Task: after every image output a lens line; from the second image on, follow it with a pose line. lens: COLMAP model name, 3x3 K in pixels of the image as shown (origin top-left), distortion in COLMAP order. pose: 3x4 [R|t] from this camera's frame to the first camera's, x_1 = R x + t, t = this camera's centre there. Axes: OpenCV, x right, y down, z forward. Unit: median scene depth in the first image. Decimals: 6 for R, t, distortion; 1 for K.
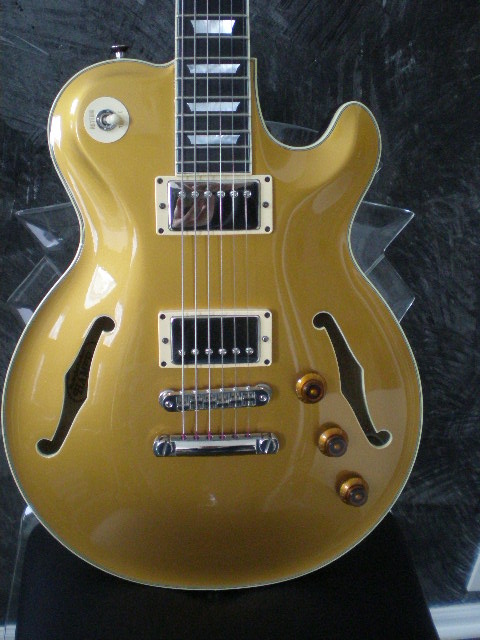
lens RADIAL K [[720.9, 0, 240.0], [0, 720.9, 320.0], [0, 0, 1]] dist [-0.031998, -0.312821]
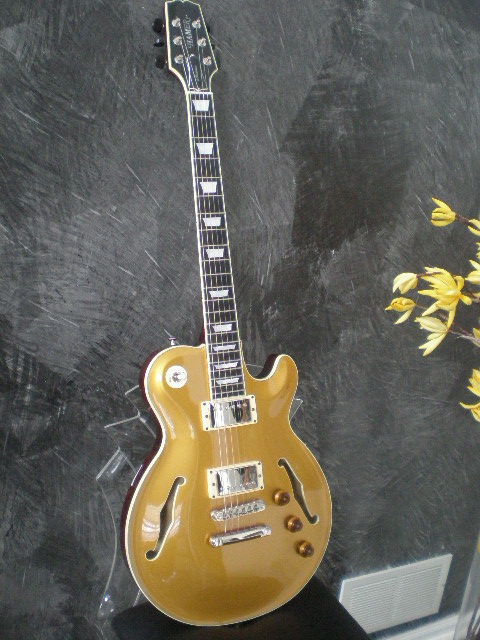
lens RADIAL K [[720.9, 0, 240.0], [0, 720.9, 320.0], [0, 0, 1]] dist [-0.031998, -0.312821]
pose [[0.935326, -0.076856, 0.345337, -0.664590], [0.147705, 0.971808, -0.183771, -0.034329], [-0.321478, 0.222894, 0.920310, -0.899919]]
